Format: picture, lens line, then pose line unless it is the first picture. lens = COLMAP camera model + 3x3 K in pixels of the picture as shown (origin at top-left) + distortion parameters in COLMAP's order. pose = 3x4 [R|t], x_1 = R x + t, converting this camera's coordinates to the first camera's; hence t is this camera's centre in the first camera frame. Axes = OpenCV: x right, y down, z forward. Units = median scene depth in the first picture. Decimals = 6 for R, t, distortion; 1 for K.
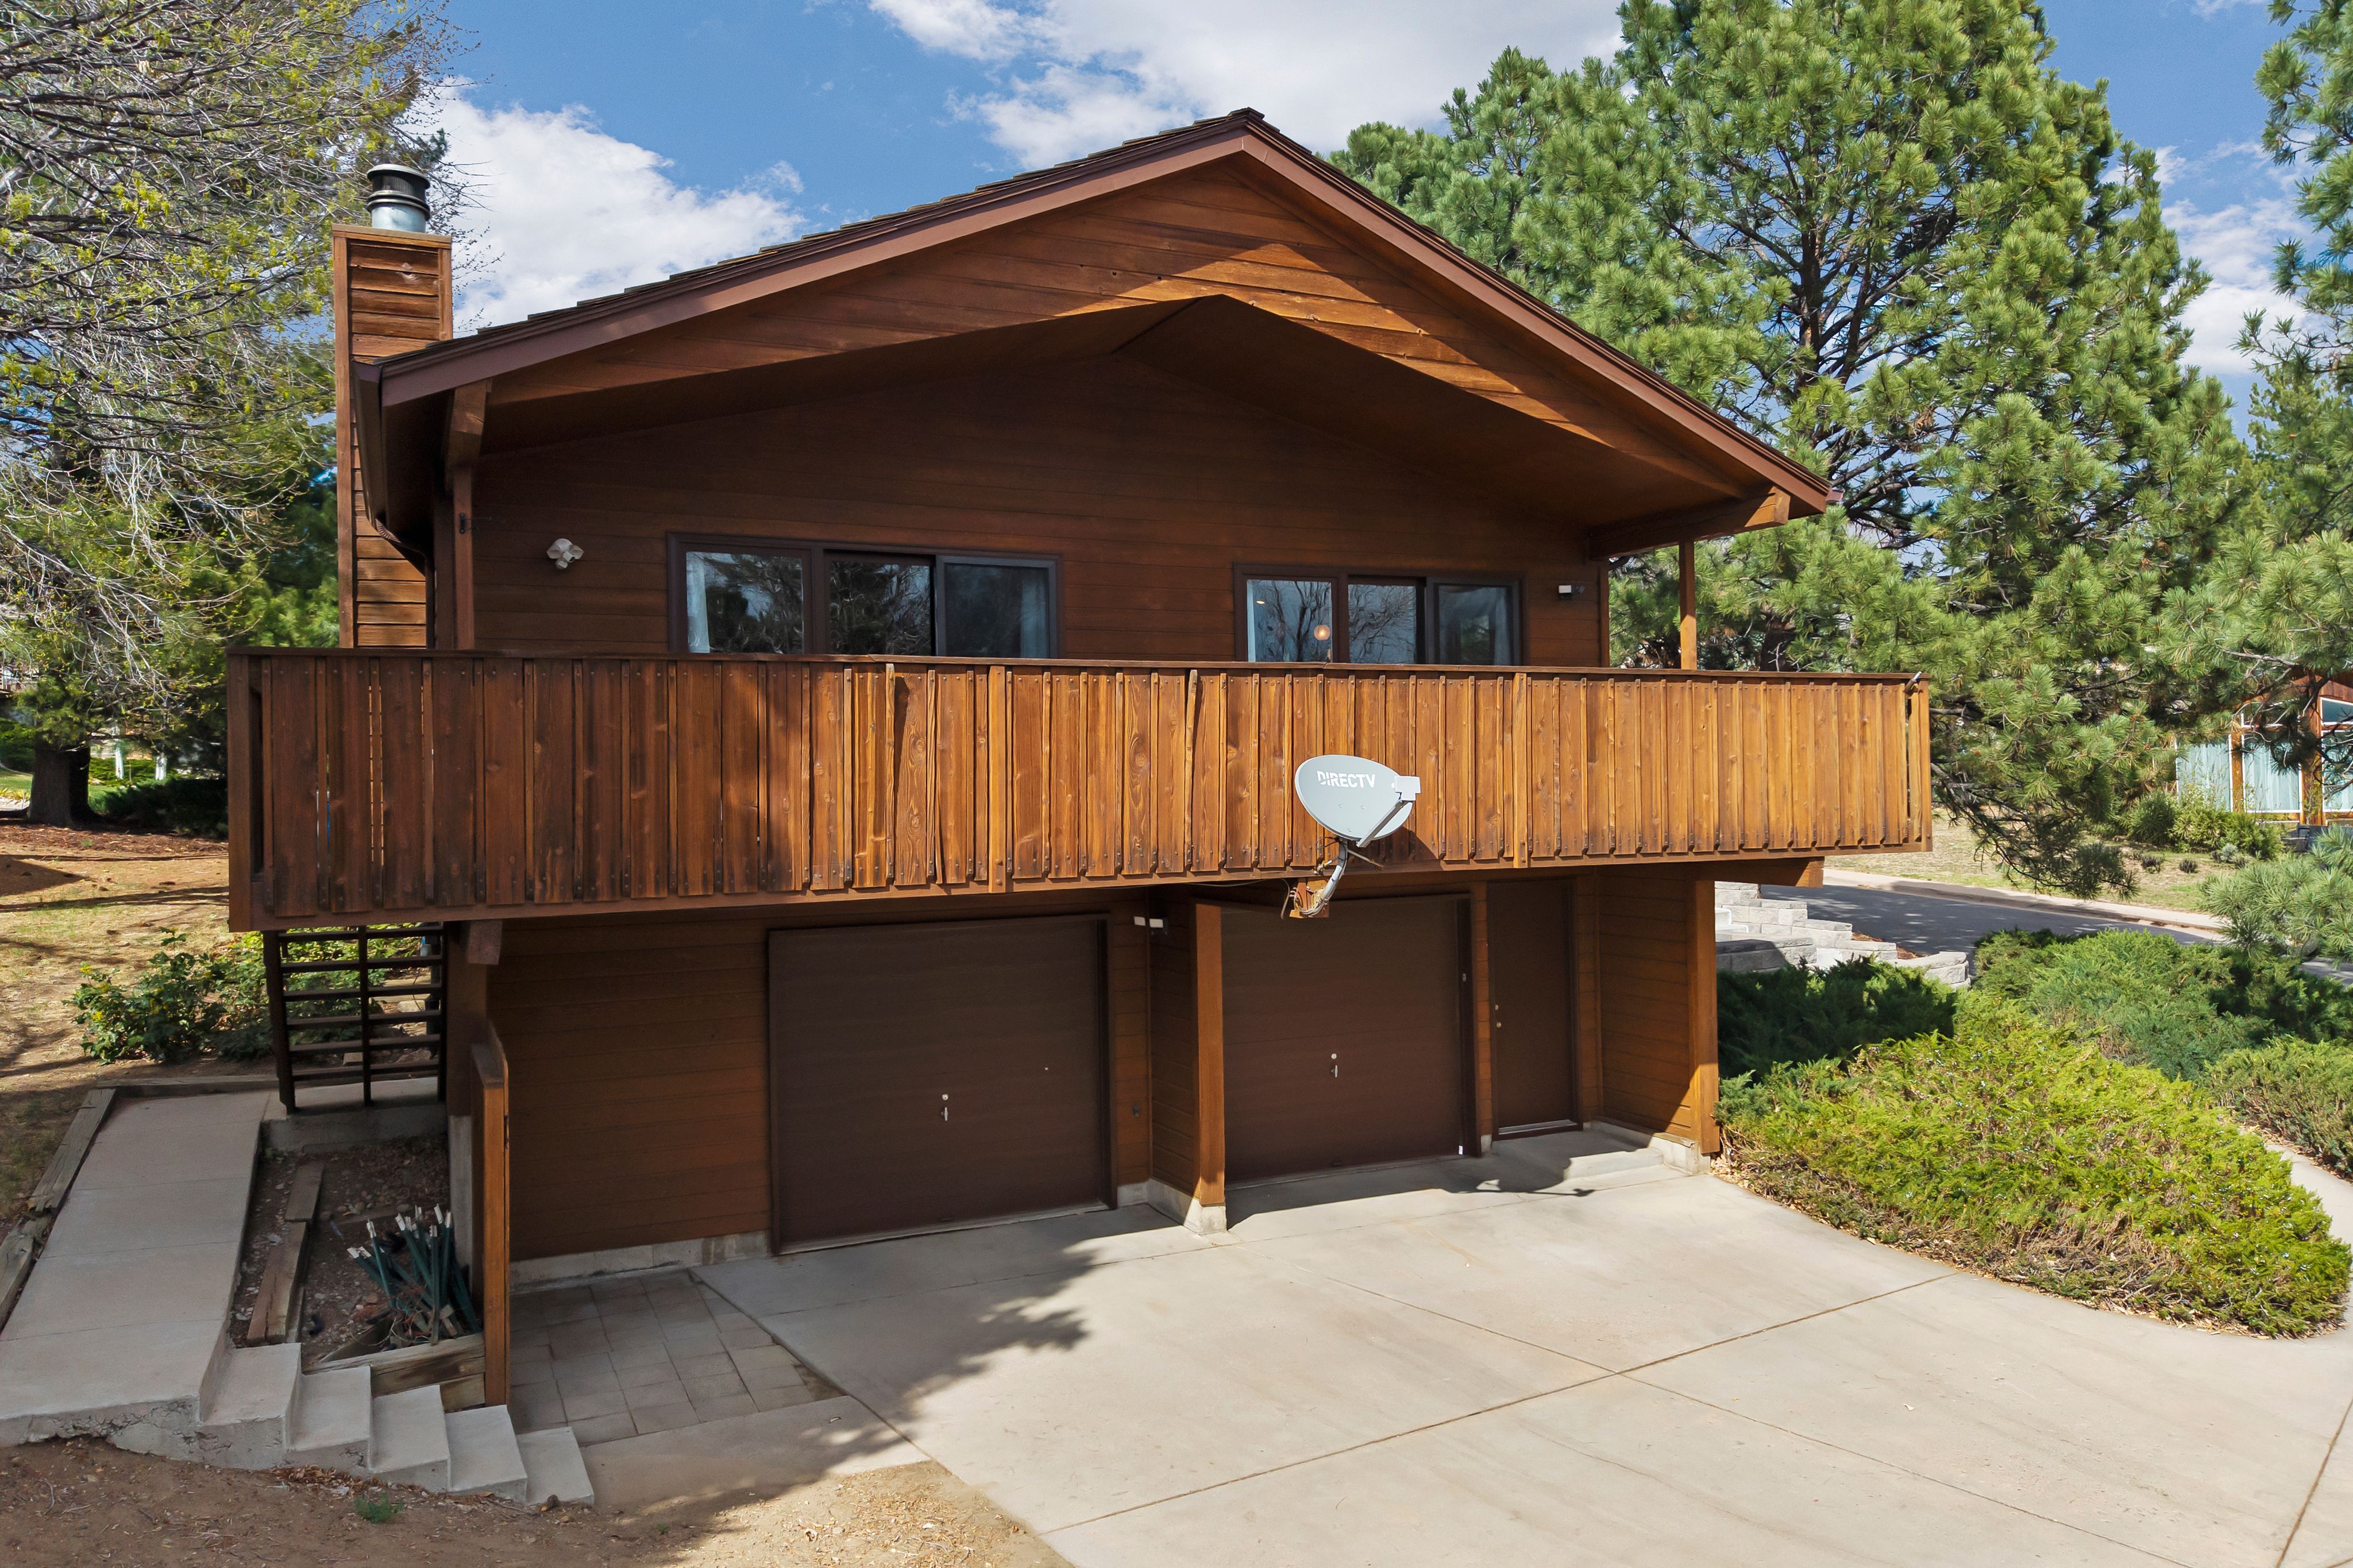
lens RADIAL K [[1612.3, 0, 1204.4], [0, 1612.3, 780.0], [0, 0, 1]] dist [0.005434, 0.004340]
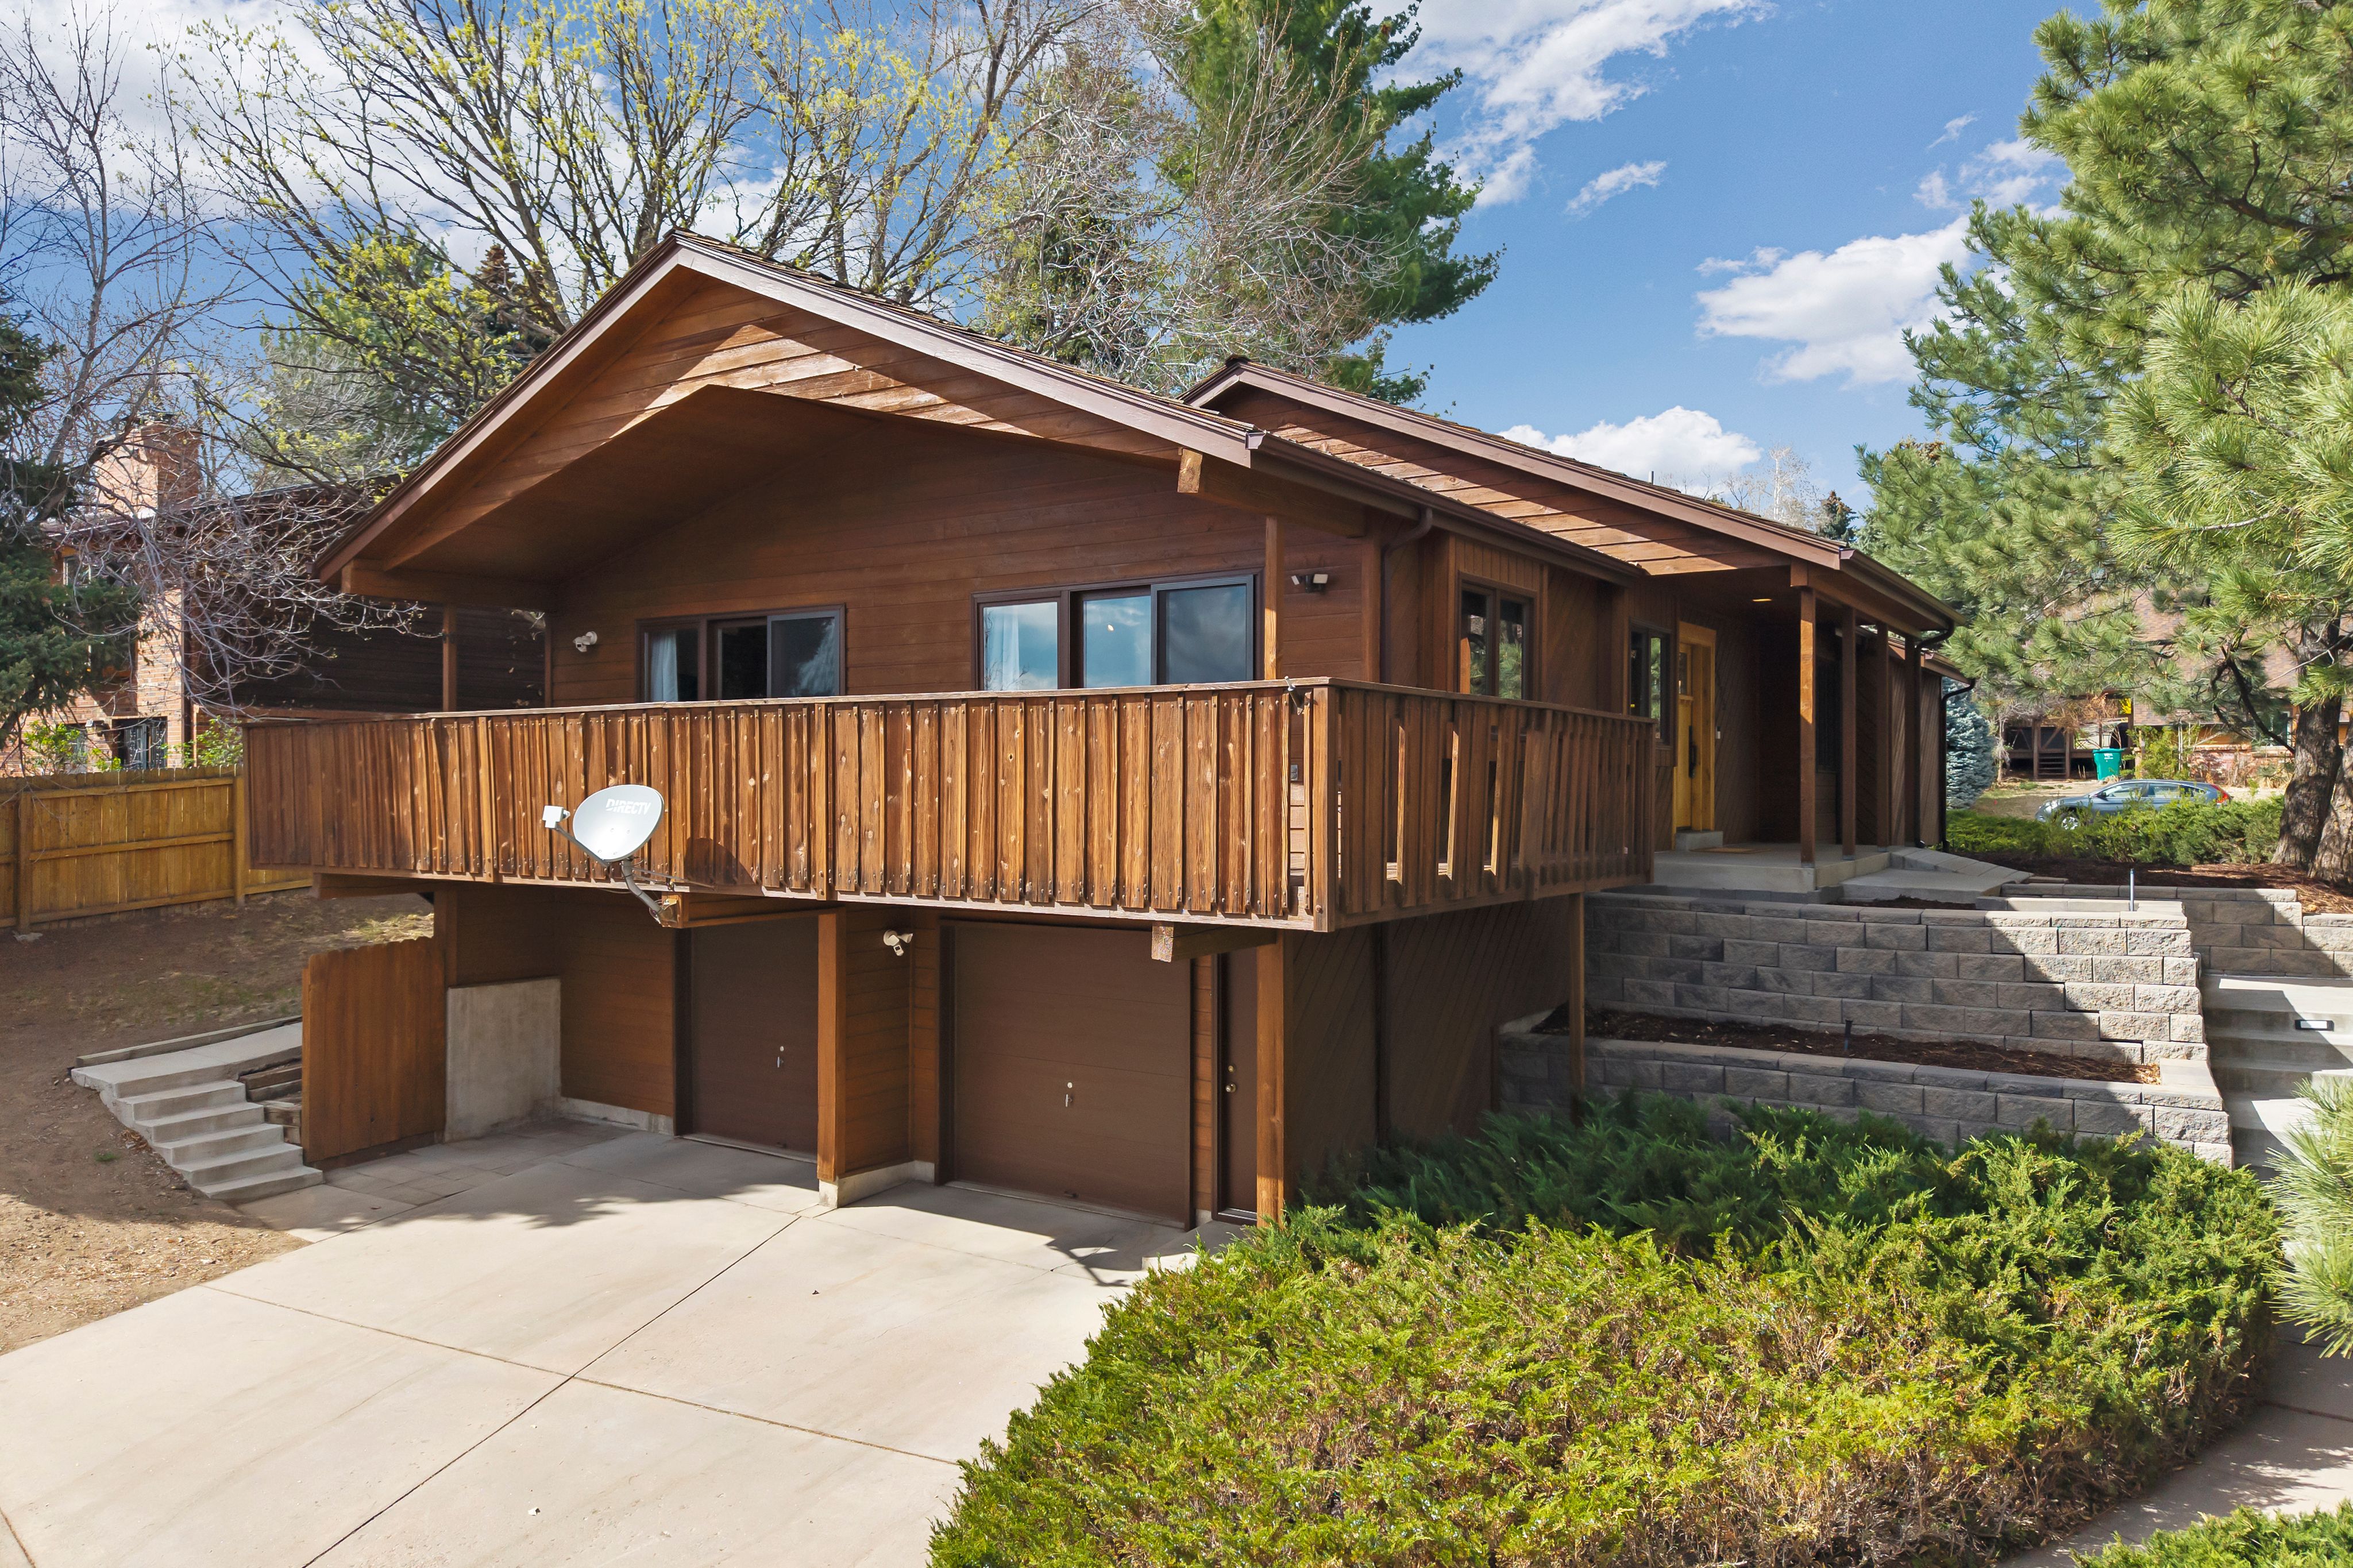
lens RADIAL K [[1612.3, 0, 1204.4], [0, 1612.3, 780.0], [0, 0, 1]] dist [0.005434, 0.004340]
pose [[0.520139, 0.021055, -0.853822, 1.143597], [-0.008484, 0.999774, 0.019485, -0.040451], [0.854039, -0.002892, 0.520200, 0.671089]]
